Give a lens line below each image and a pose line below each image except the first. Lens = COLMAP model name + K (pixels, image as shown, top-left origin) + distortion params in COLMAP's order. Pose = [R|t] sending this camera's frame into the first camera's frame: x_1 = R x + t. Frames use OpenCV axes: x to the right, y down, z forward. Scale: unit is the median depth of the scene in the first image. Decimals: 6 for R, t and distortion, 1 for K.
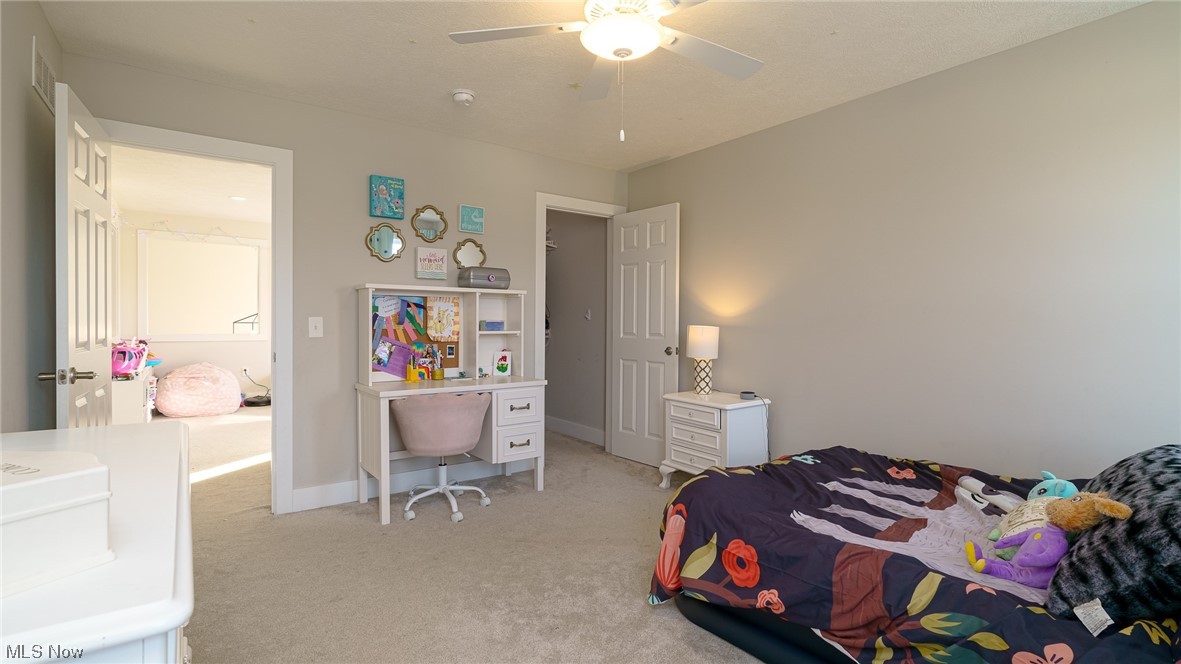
lens RADIAL K [[550.5, 0, 590.5], [0, 550.5, 332.0], [0, 0, 1]] dist [-0.000335, 0.000074]
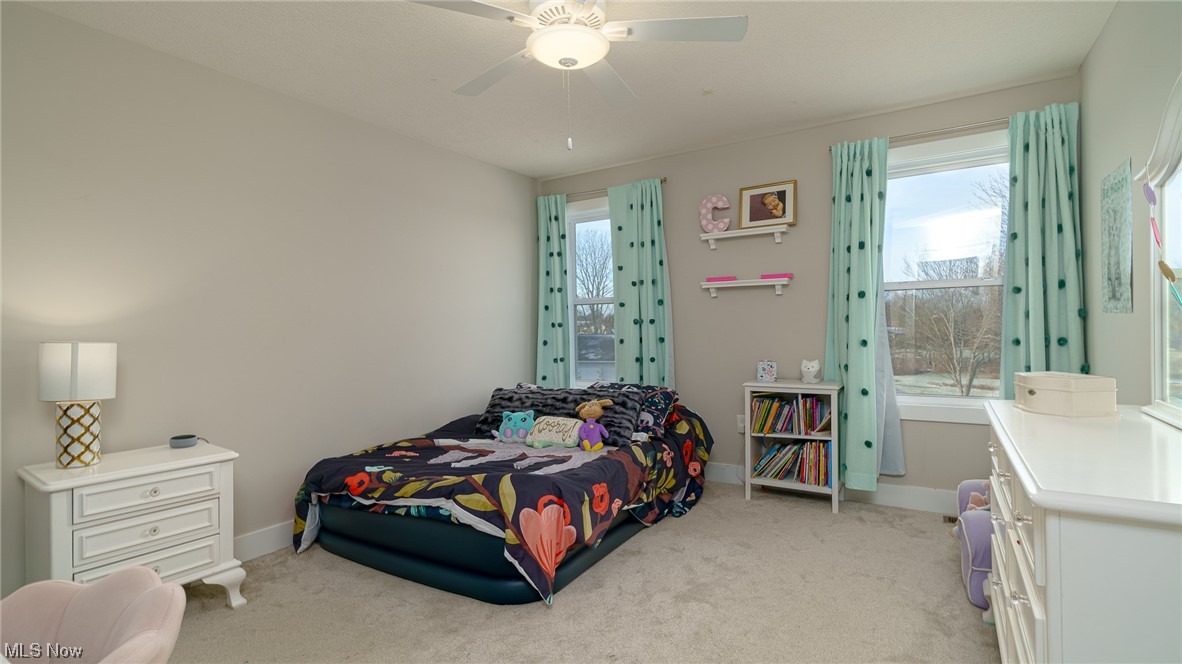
lens RADIAL K [[550.9, 0, 591.0], [0, 550.9, 332.0], [0, 0, 1]] dist [-0.000335, 0.000074]
pose [[-0.361479, -0.000735, 0.932380, -0.606889], [0.032366, 0.999387, 0.013336, -0.013919], [-0.931818, 0.034998, -0.361233, 0.899276]]
